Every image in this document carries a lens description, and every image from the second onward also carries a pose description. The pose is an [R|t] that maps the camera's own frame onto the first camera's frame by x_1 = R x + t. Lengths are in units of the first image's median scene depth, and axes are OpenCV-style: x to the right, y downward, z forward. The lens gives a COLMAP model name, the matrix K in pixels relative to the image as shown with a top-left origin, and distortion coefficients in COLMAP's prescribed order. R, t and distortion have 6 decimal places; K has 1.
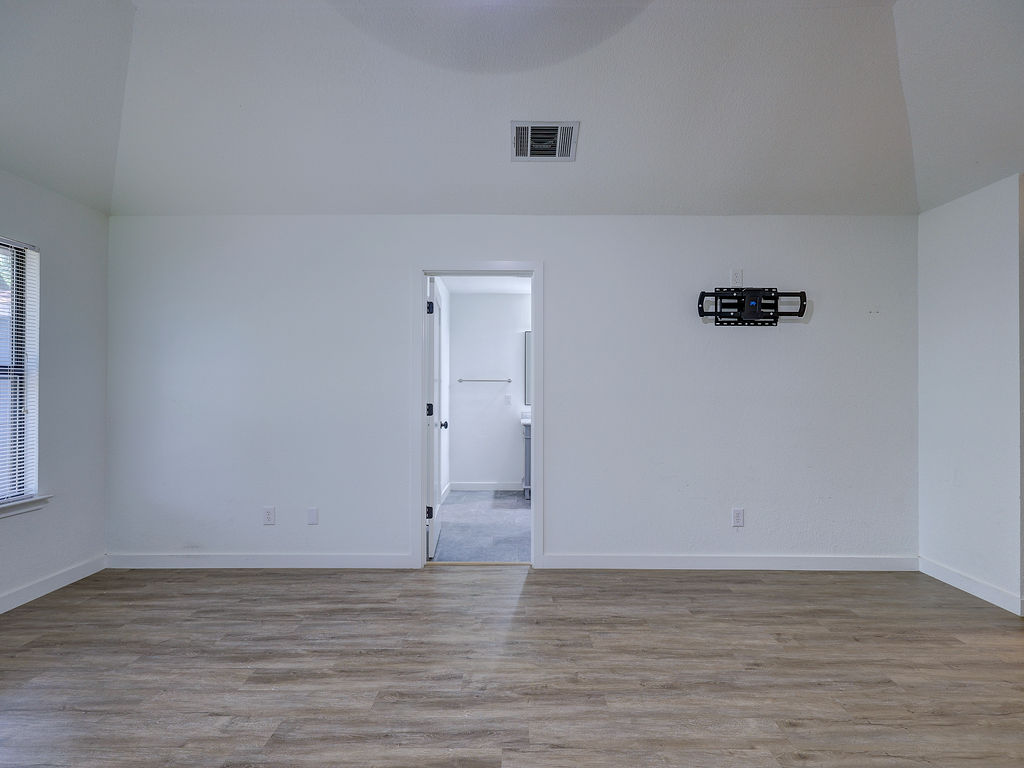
lens RADIAL K [[463.1, 0, 512.1], [0, 463.1, 386.4], [0, 0, 1]] dist [0.003293, 0.000560]
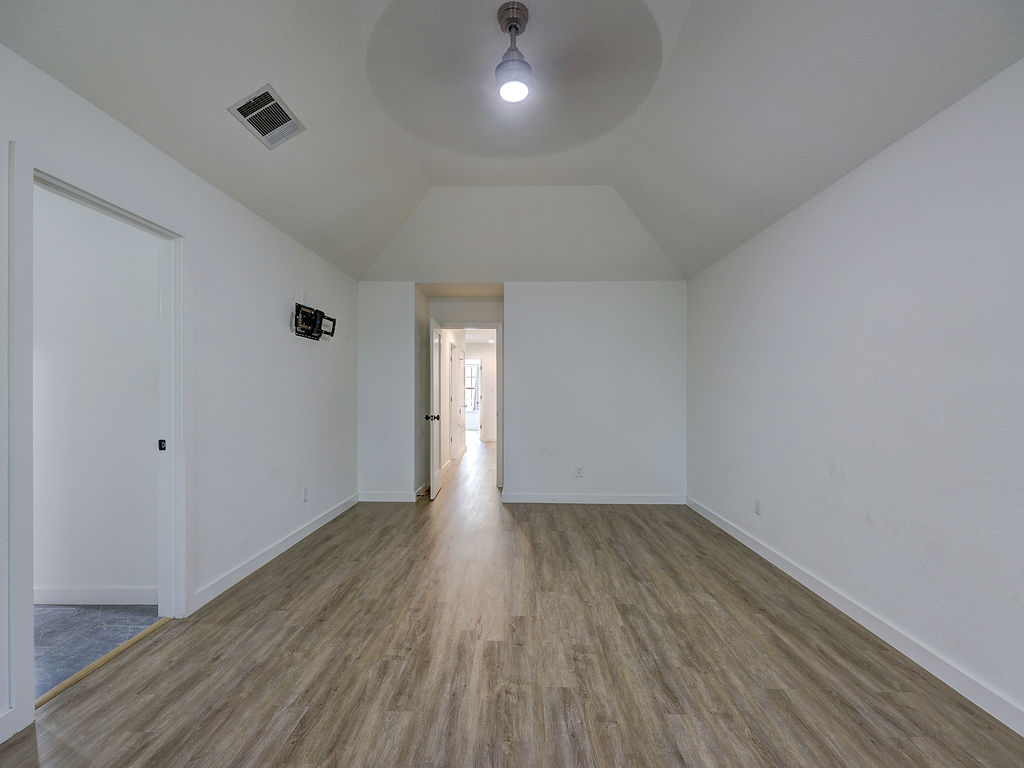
lens RADIAL K [[463.1, 0, 512.1], [0, 463.1, 386.4], [0, 0, 1]] dist [0.003293, 0.000560]
pose [[0.020570, 0.007091, 0.999763, -0.868288], [-0.008441, 0.999940, -0.006919, 0.003461], [-0.999753, -0.008297, 0.020628, 0.518858]]
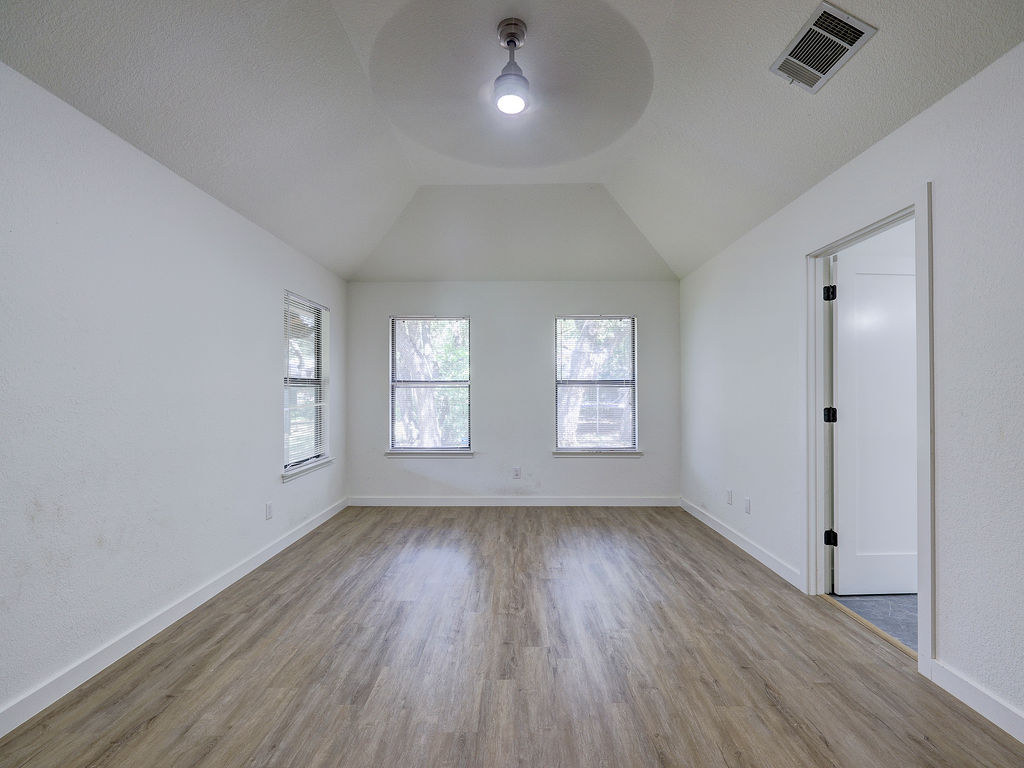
lens RADIAL K [[463.1, 0, 512.1], [0, 463.1, 386.4], [0, 0, 1]] dist [0.003293, 0.000560]
pose [[-0.011788, -0.017576, -0.999776, 0.831258], [0.011543, 0.999776, -0.017712, 0.009567], [0.999864, -0.011750, -0.011582, 0.543998]]
